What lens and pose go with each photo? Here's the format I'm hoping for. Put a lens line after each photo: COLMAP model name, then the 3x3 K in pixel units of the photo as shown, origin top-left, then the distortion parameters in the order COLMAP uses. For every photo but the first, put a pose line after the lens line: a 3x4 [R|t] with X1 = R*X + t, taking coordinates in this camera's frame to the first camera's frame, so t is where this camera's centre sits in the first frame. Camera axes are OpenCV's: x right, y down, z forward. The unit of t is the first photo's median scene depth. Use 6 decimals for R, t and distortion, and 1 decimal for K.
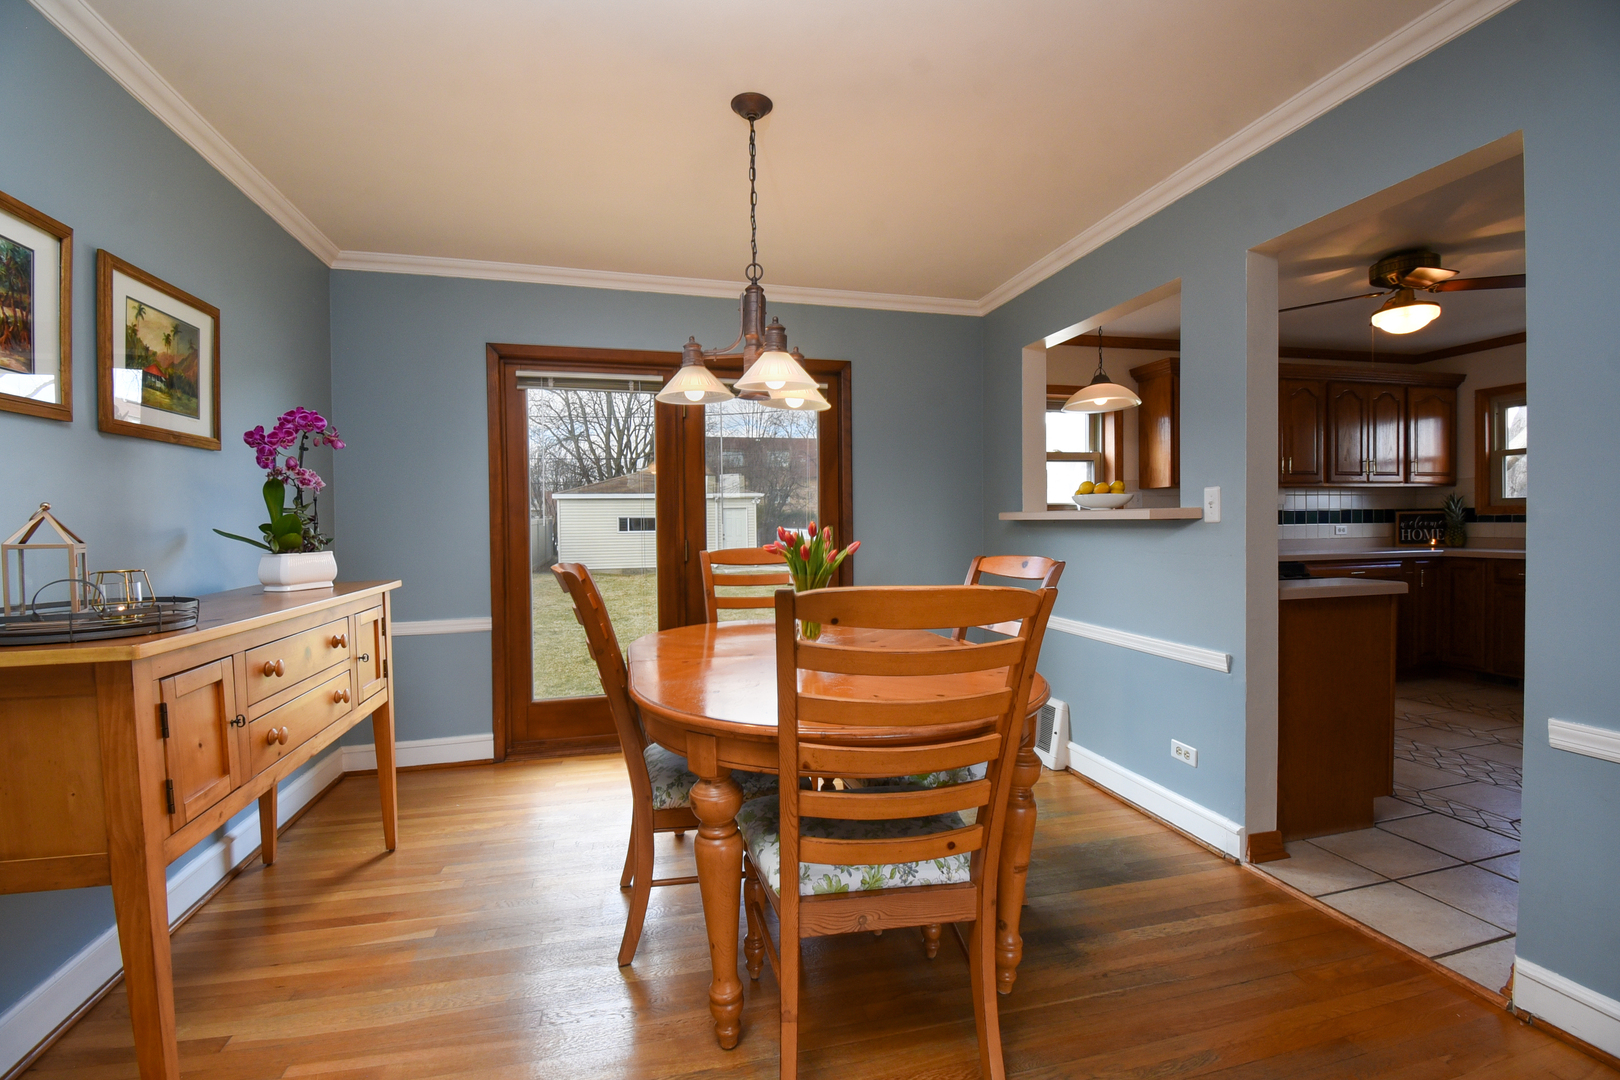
lens RADIAL K [[706.8, 0, 810.0], [0, 706.8, 540.0], [0, 0, 1]] dist [0.000201, -0.015681]
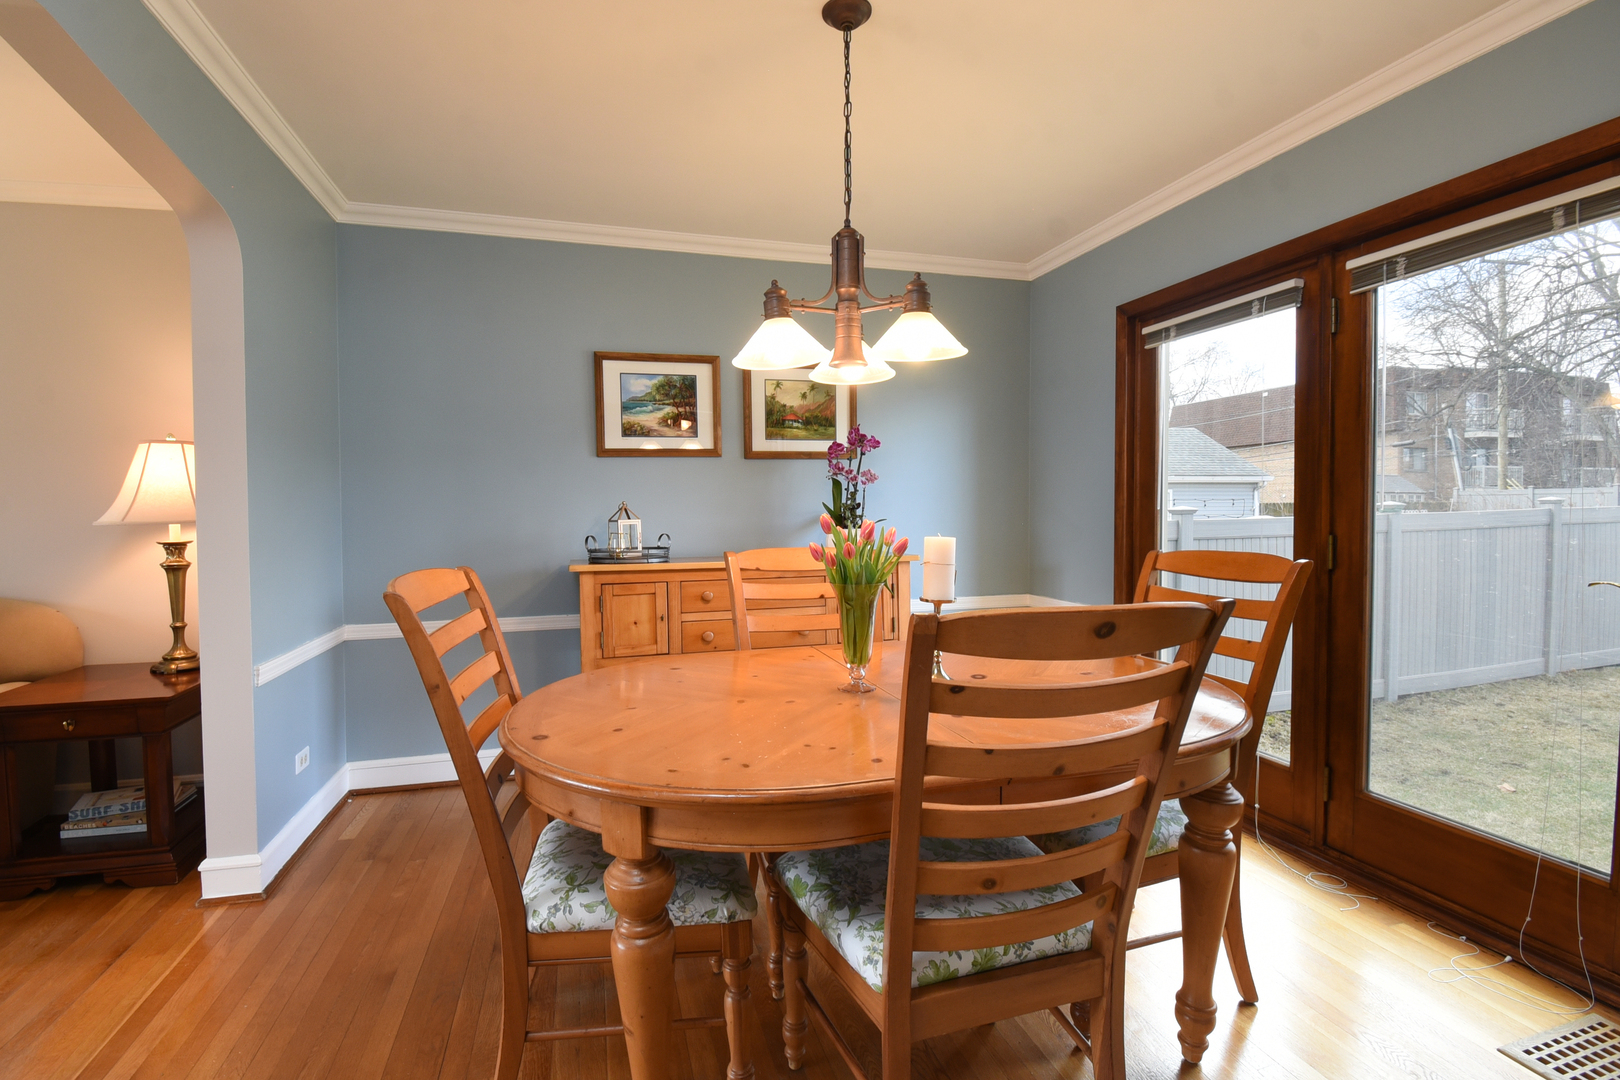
lens RADIAL K [[748.9, 0, 792.5], [0, 748.9, 537.2], [0, 0, 1]] dist [0.014347, -0.024346]
pose [[0.022253, 0.046310, -0.998679, 0.369282], [-0.014675, 0.998834, 0.045991, -0.016548], [0.999645, 0.013632, 0.022907, 0.411044]]
